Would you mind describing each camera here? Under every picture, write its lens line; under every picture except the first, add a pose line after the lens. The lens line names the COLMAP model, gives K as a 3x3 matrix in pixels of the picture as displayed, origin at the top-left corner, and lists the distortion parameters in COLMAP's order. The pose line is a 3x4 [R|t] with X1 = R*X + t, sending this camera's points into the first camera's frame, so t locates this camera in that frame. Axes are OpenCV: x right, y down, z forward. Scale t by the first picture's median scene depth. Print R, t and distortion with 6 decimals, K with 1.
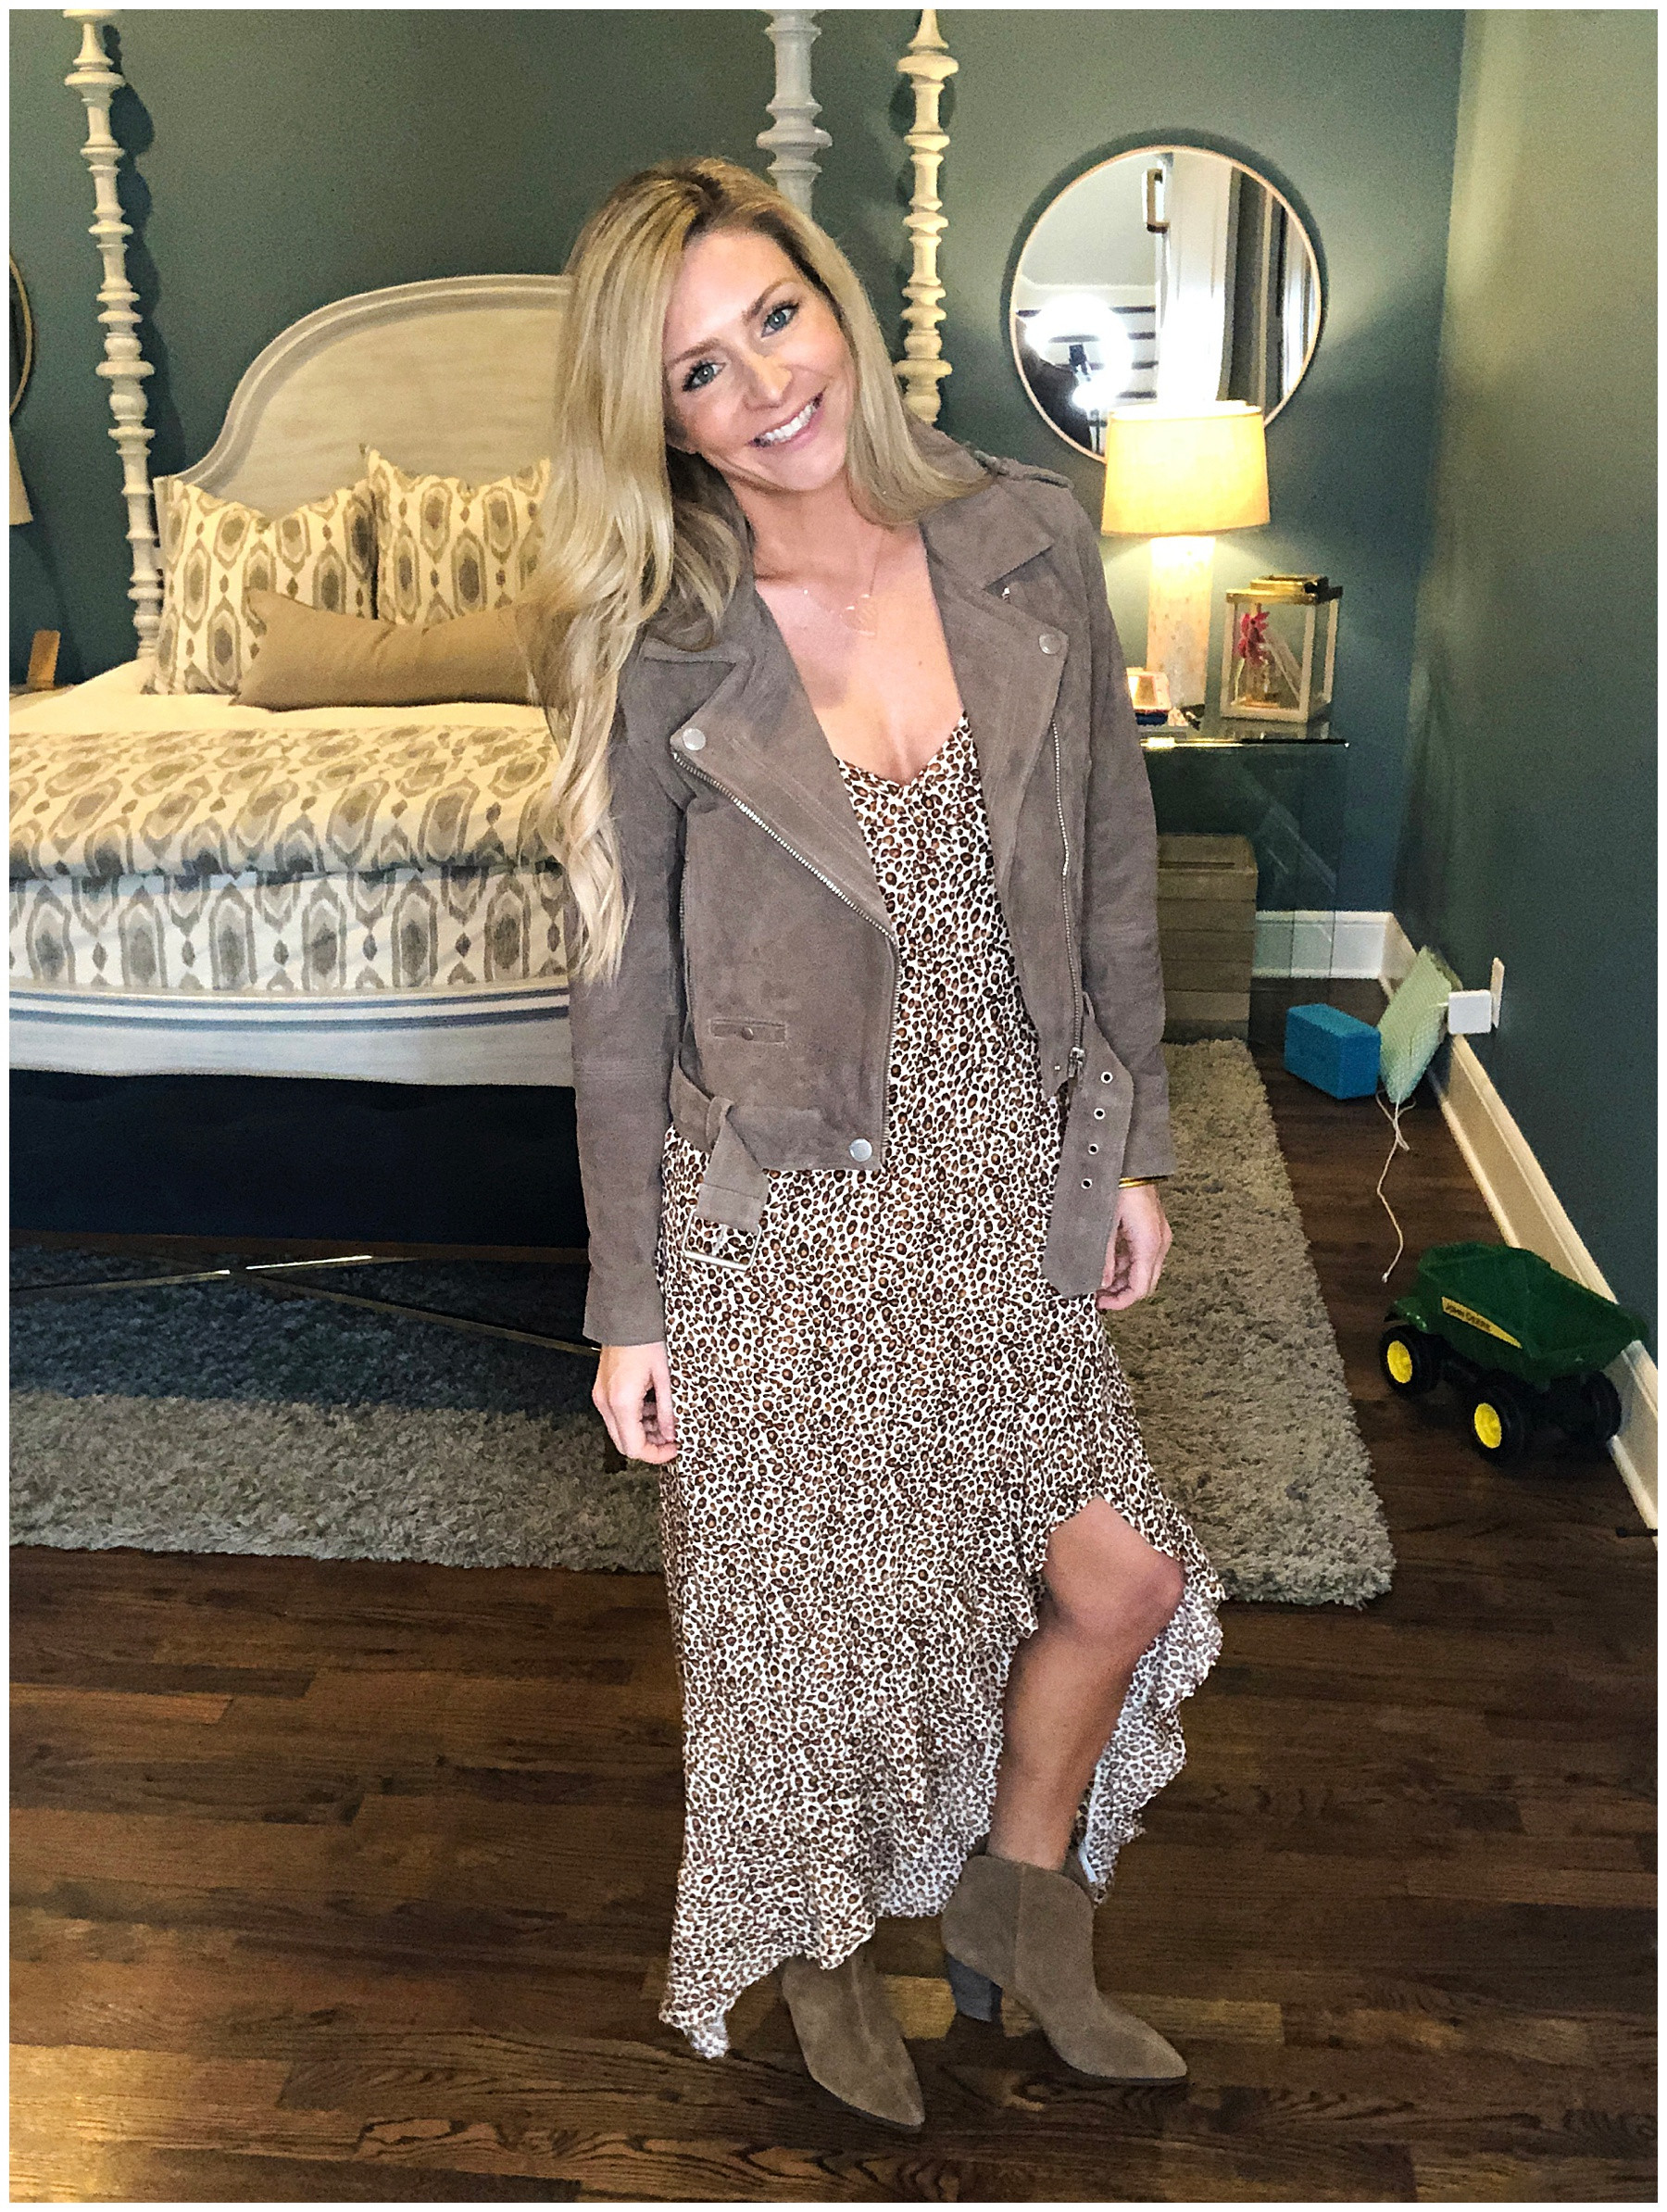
lens RADIAL K [[2483.9, 0, 833.5], [0, 2483.9, 1106.0], [0, 0, 1]] dist [0.176319, -0.583793]
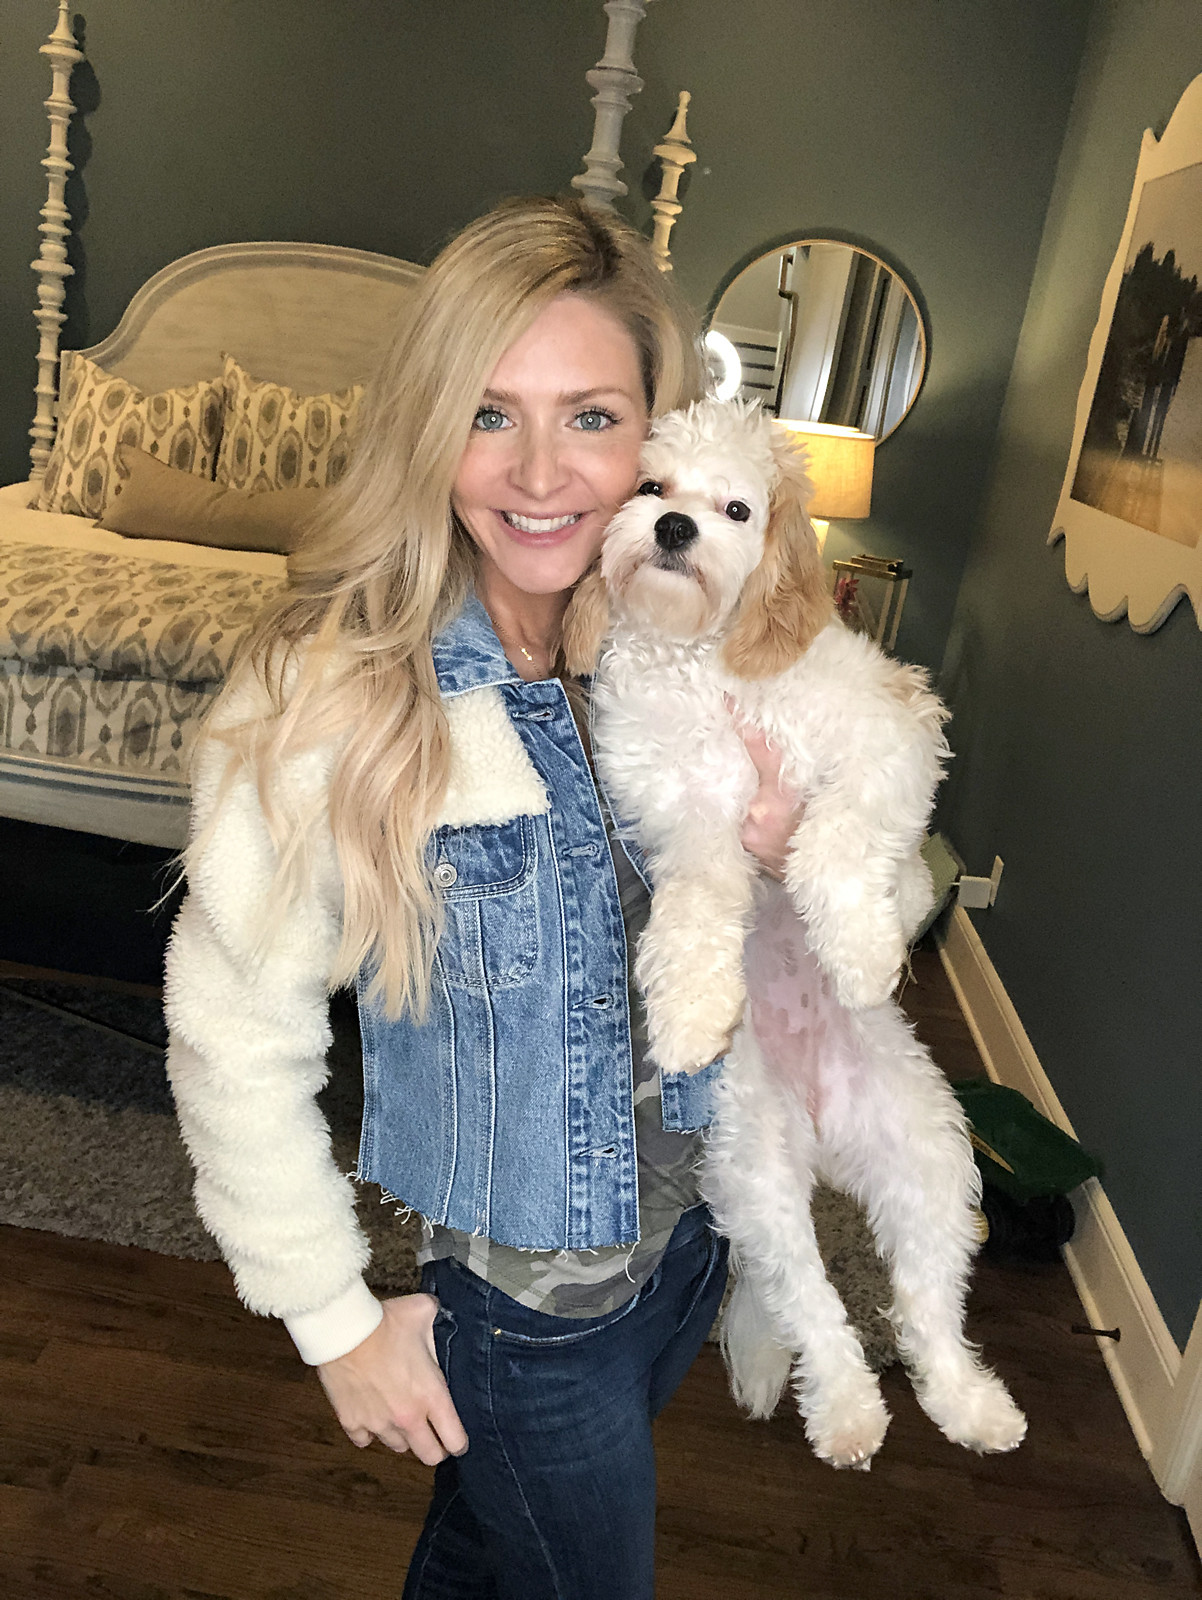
lens RADIAL K [[1654.7, 0, 636.0], [0, 1654.7, 796.2], [0, 0, 1]] dist [0.135777, -0.373865]
pose [[0.984909, 0.142007, 0.098934, -0.032426], [-0.139199, 0.989654, -0.034768, -0.036219], [-0.102848, 0.020471, 0.994486, 0.119808]]
